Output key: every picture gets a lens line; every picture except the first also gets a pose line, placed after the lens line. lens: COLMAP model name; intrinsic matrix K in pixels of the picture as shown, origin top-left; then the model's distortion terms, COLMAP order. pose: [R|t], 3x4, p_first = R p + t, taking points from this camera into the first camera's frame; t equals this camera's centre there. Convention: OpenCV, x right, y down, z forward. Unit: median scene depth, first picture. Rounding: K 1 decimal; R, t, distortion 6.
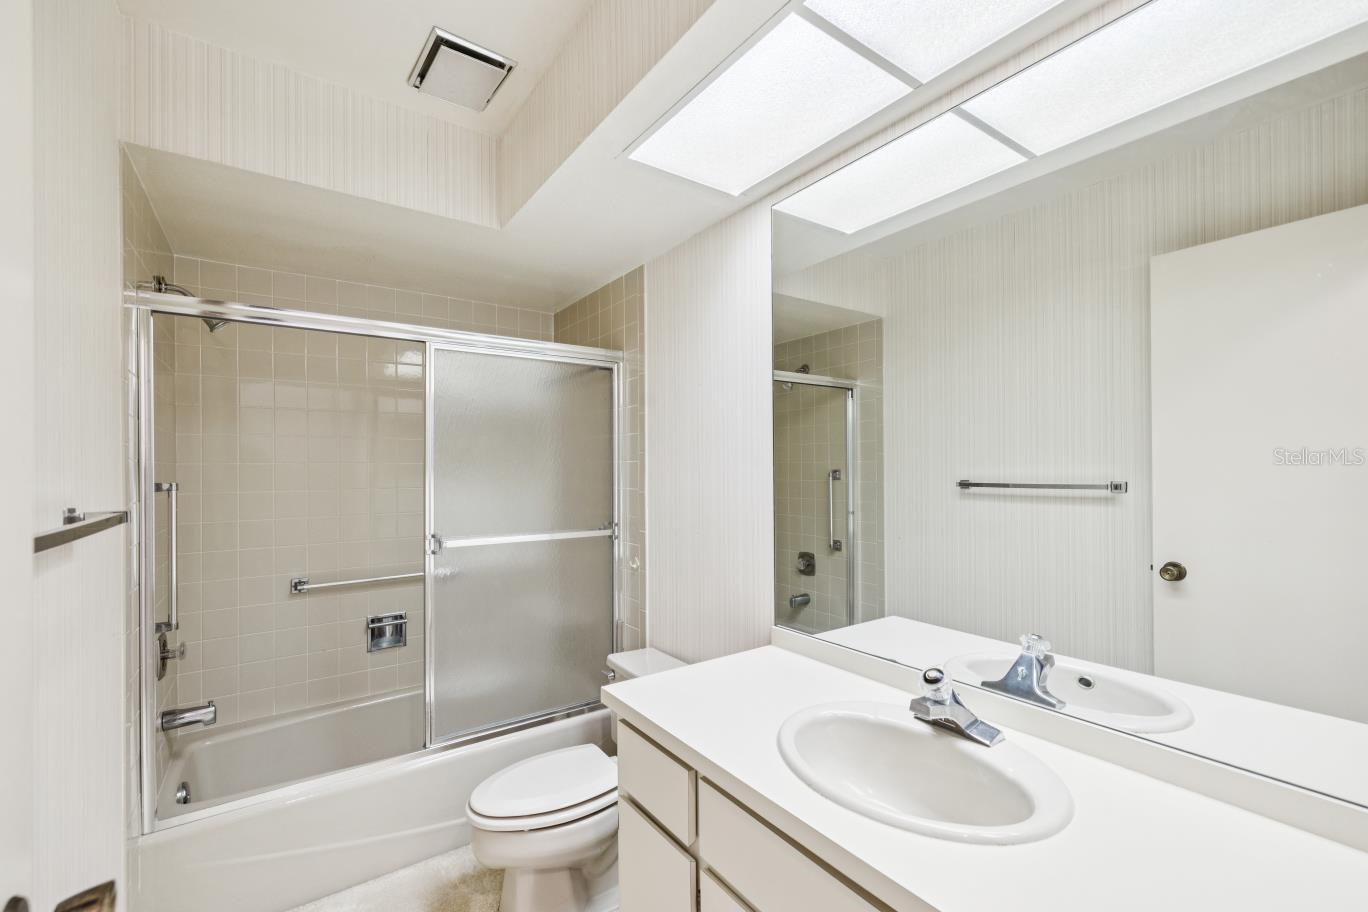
lens RADIAL K [[587.2, 0, 687.6], [0, 587.2, 475.5], [0, 0, 1]] dist [0.002745, 0.000267]
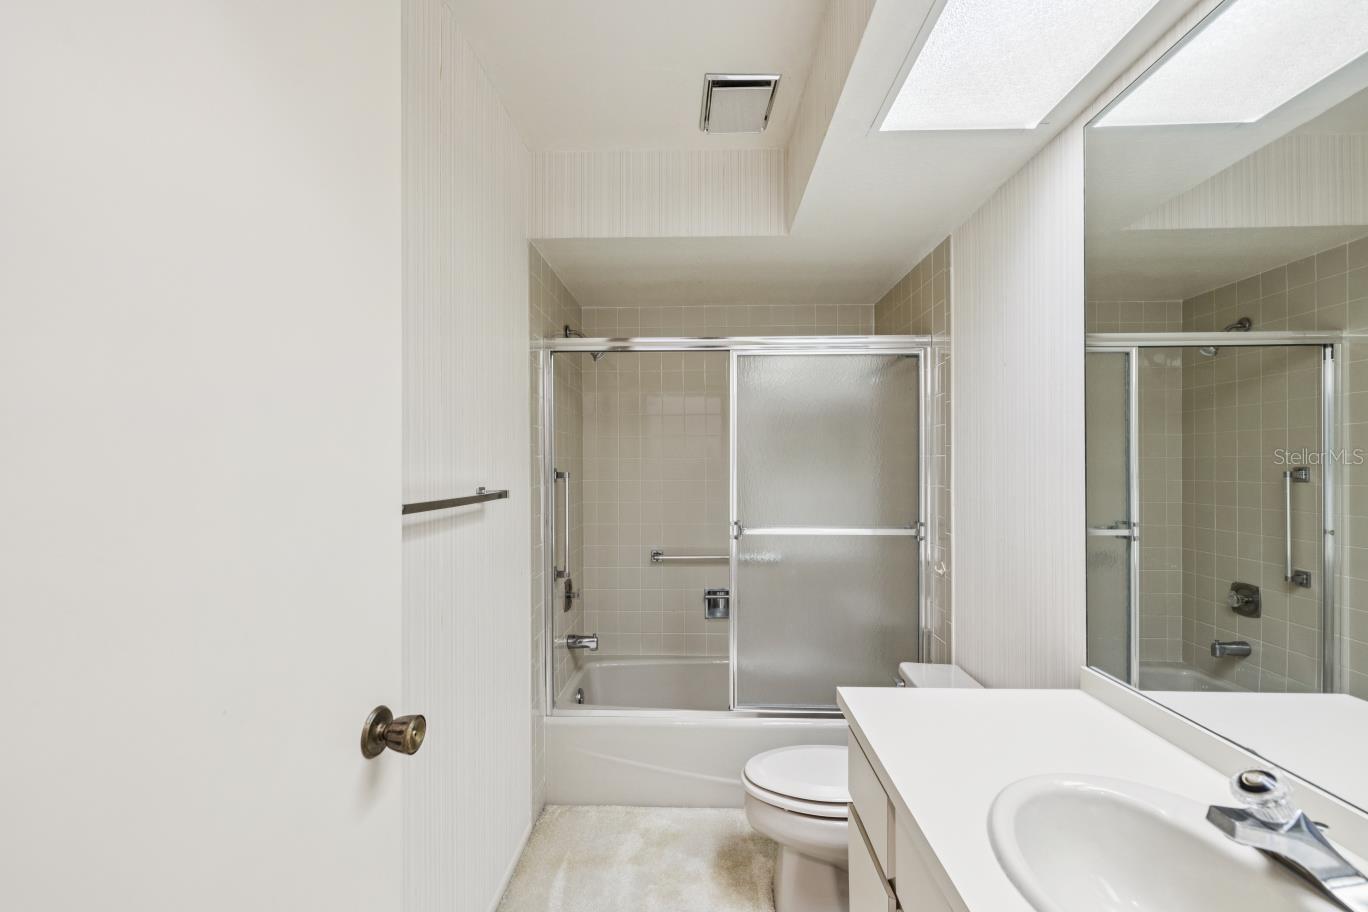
lens RADIAL K [[586.4, 0, 685.0], [0, 586.4, 473.8], [0, 0, 1]] dist [0.001430, 0.000302]
pose [[0.794370, 0.014328, -0.607265, 0.145289], [-0.011298, 0.999897, 0.008814, 0.000231], [0.607329, -0.000141, 0.794450, 0.044839]]
